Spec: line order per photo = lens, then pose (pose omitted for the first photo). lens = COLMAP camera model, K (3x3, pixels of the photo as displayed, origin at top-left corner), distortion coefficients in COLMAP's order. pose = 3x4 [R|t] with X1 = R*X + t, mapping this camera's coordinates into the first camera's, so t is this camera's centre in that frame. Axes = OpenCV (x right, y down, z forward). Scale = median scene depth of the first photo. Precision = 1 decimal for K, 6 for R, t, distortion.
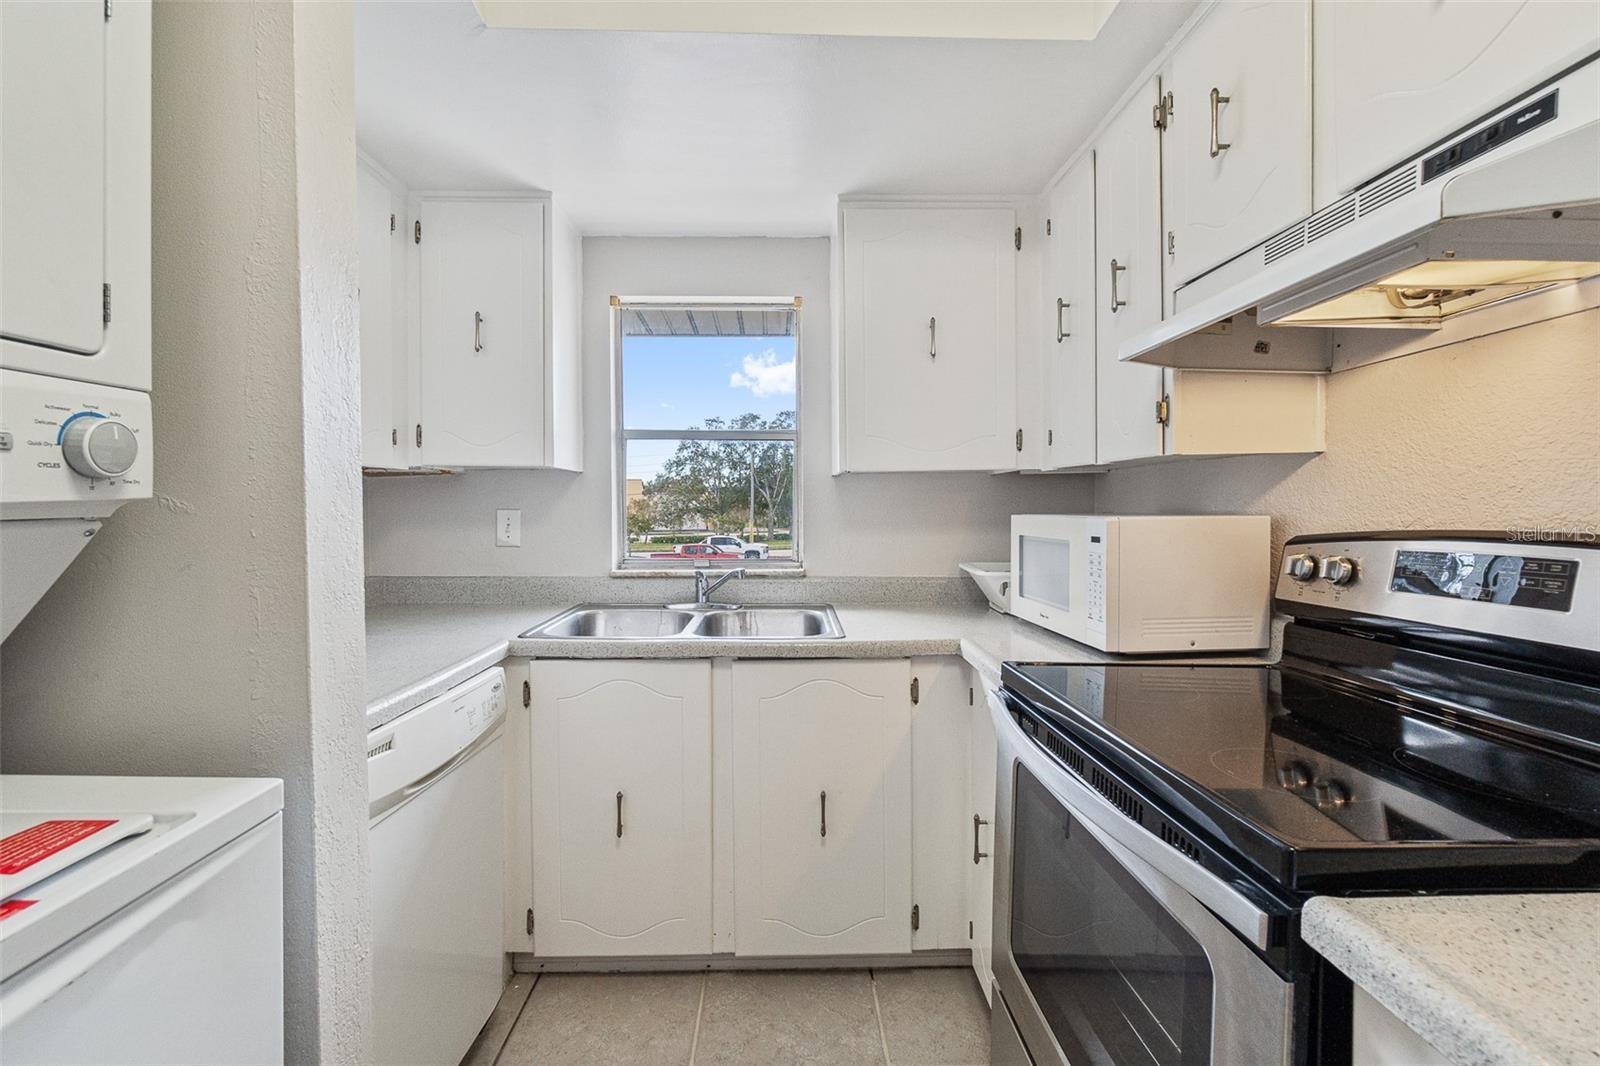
lens RADIAL K [[691.3, 0, 800.2], [0, 691.3, 522.5], [0, 0, 1]] dist [-0.002117, 0.000888]
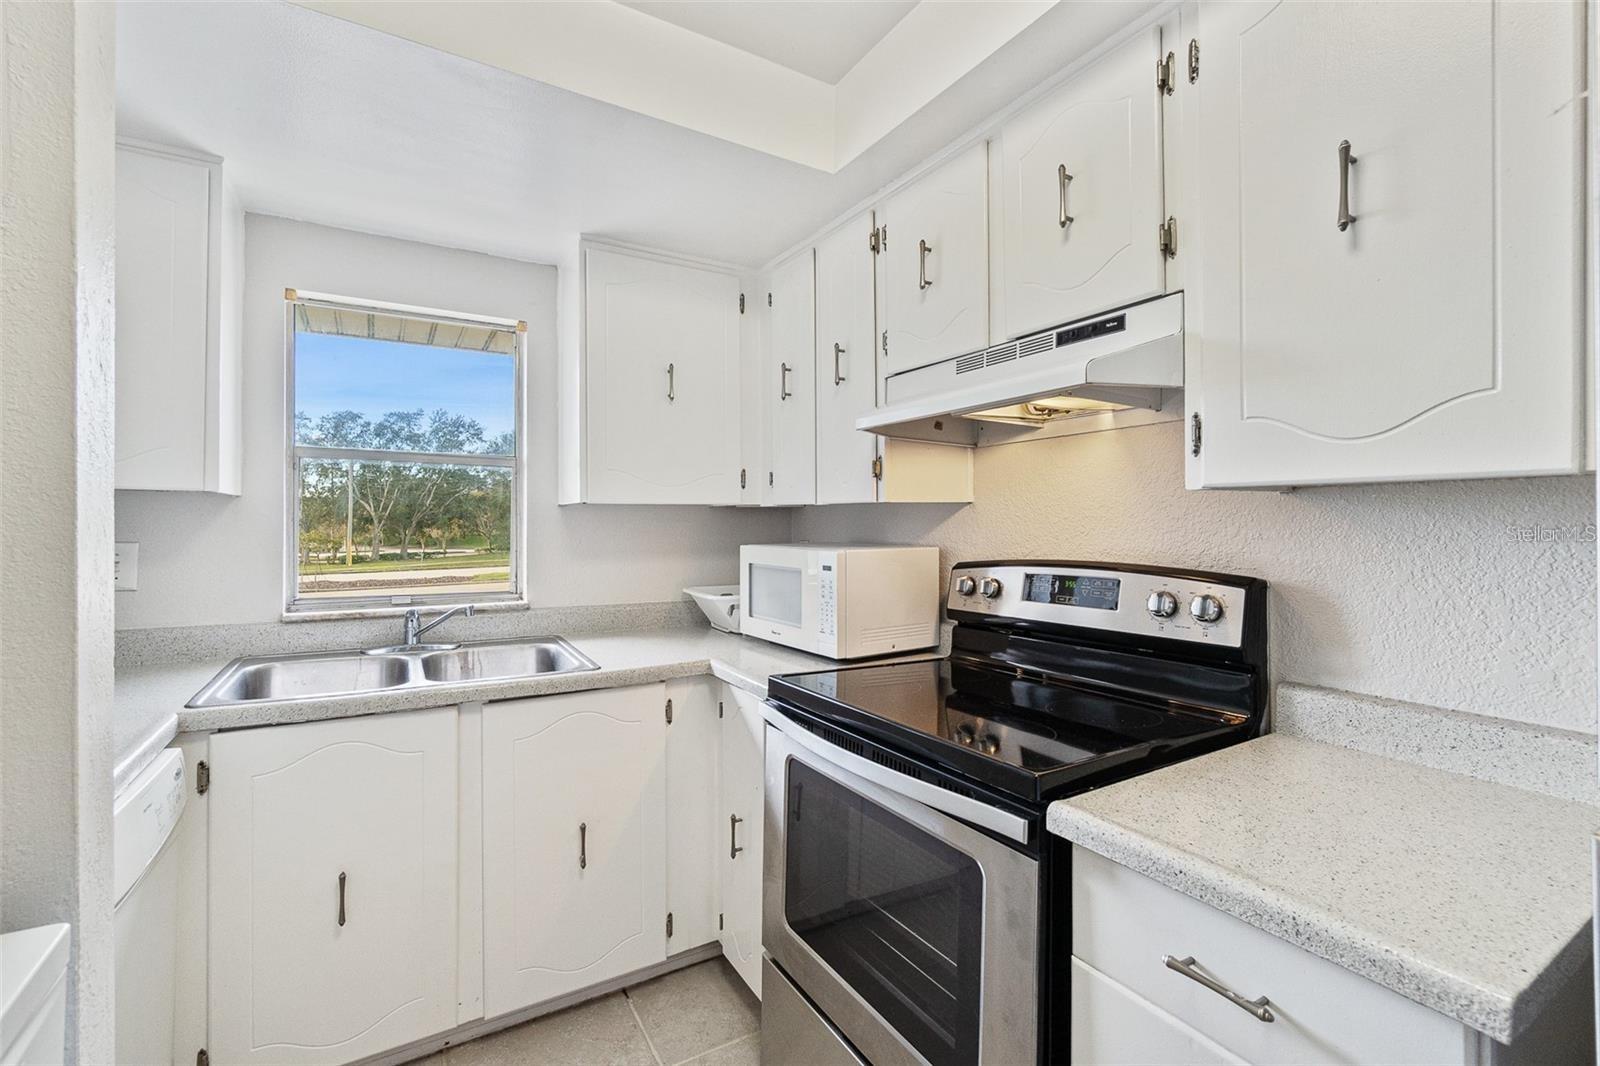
lens RADIAL K [[691.3, 0, 800.2], [0, 691.3, 522.5], [0, 0, 1]] dist [-0.002117, 0.000888]
pose [[0.873050, 0.004570, 0.487608, -0.185027], [0.006811, 0.999744, -0.021565, -0.026264], [-0.487582, 0.022149, 0.872796, -0.044653]]
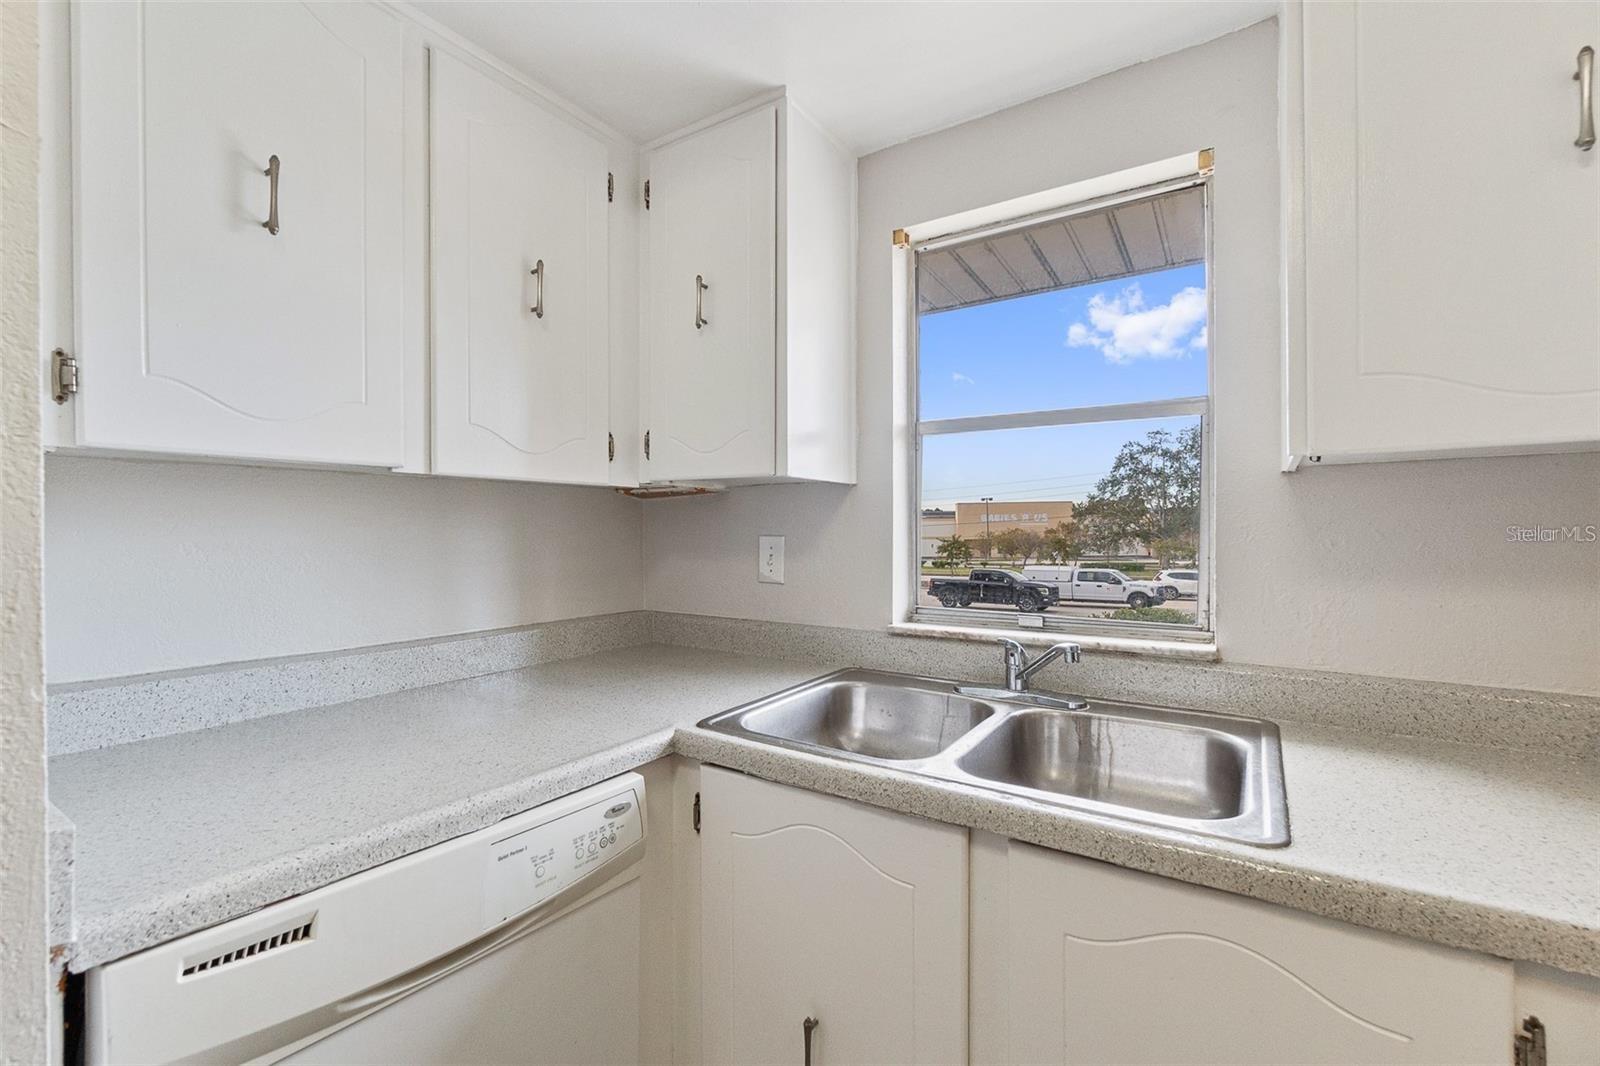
lens RADIAL K [[695.9, 0, 780.9], [0, 695.9, 537.7], [0, 0, 1]] dist [-0.008442, 0.000384]
pose [[0.812991, 0.004664, -0.582258, 0.059957], [-0.011893, 0.999892, -0.008596, -0.013152], [0.582155, 0.013913, 0.812959, 0.502531]]
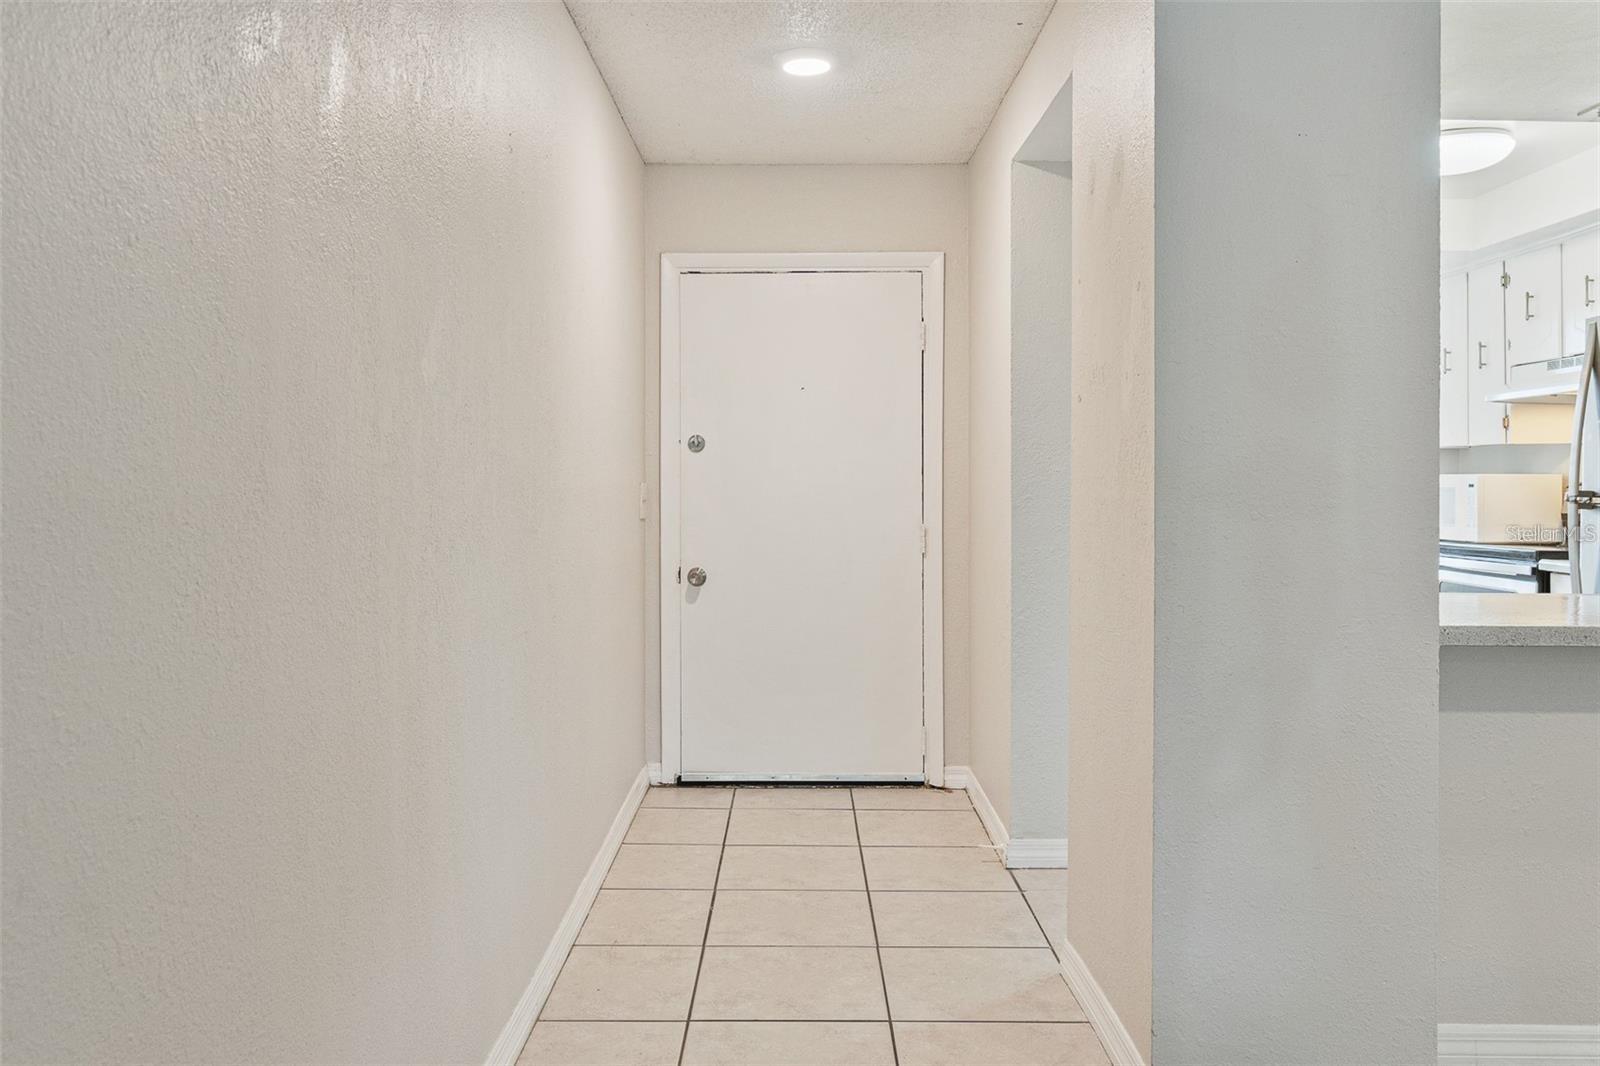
lens RADIAL K [[1232.0, 0, 802.2], [0, 1232.0, 489.2], [0, 0, 1]] dist [0.009425, 0.000516]
pose [[0.999255, 0.002724, -0.038491, -1.153107], [-0.003383, 0.999849, -0.017072, 0.087057], [0.038439, 0.017190, 0.999113, -2.226364]]
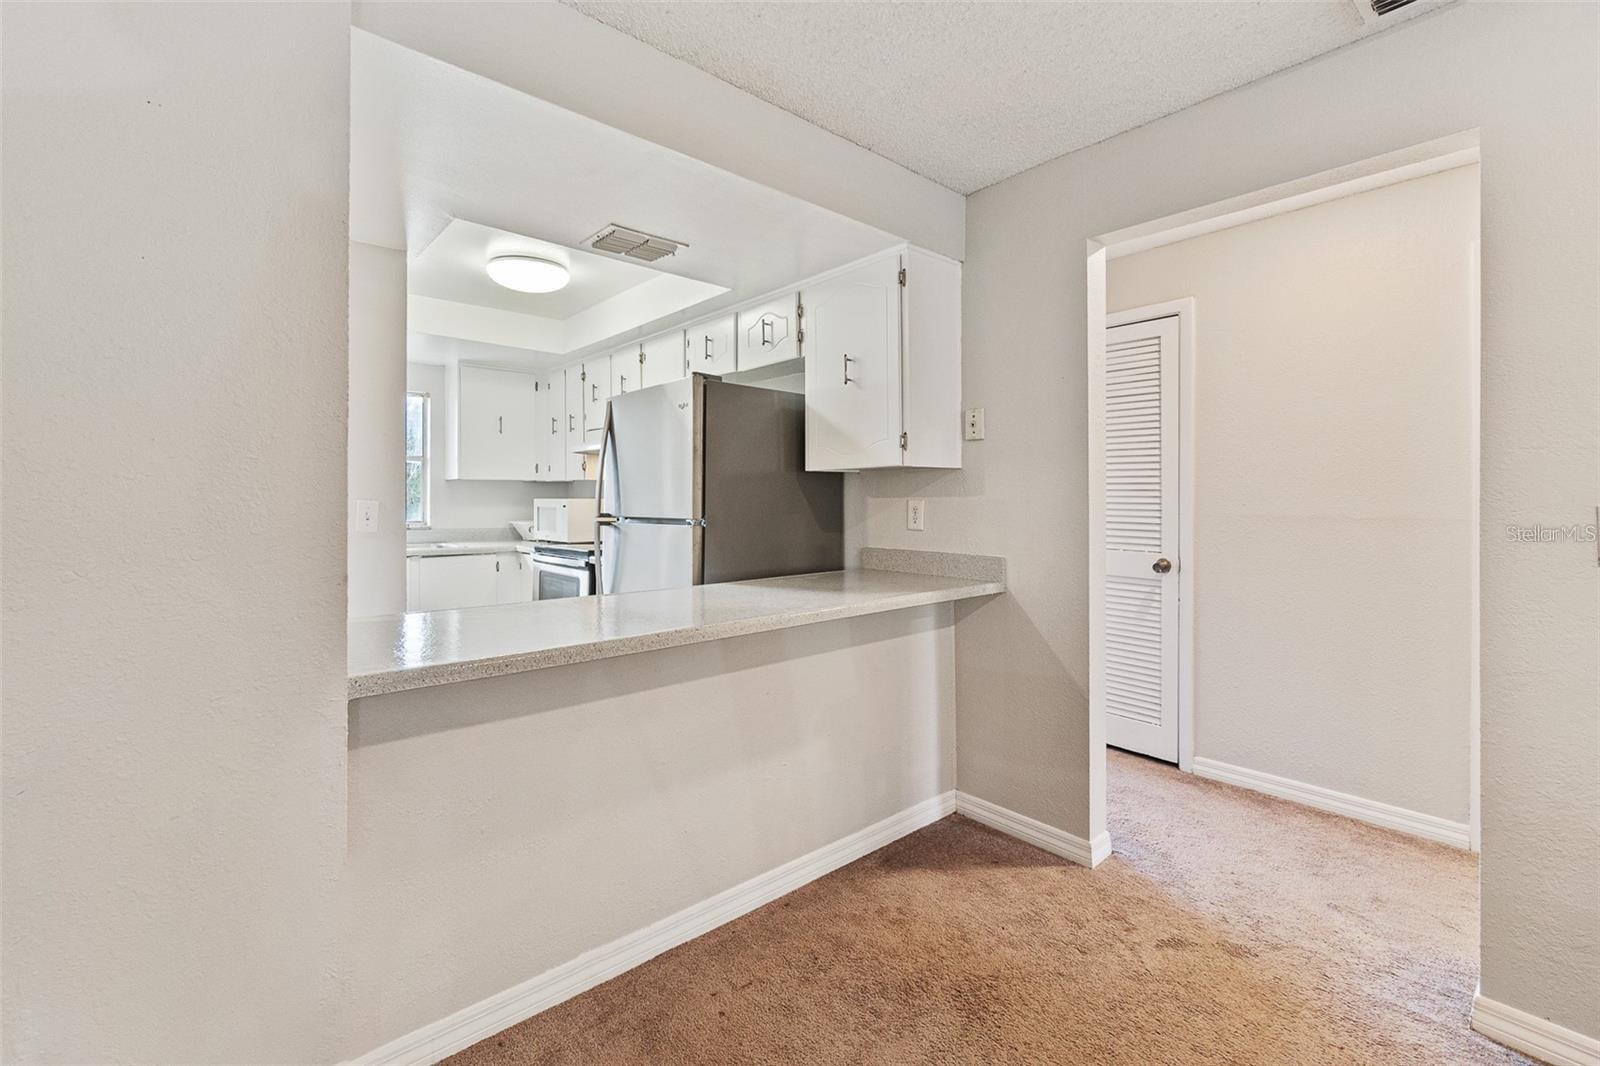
lens RADIAL K [[686.1, 0, 778.3], [0, 686.1, 496.5], [0, 0, 1]] dist [-0.001002, 0.000153]
pose [[0.780882, 0.006431, 0.624646, -0.627745], [0.009255, 0.999718, -0.021863, 0.049397], [-0.624610, 0.022854, 0.780602, -1.686452]]
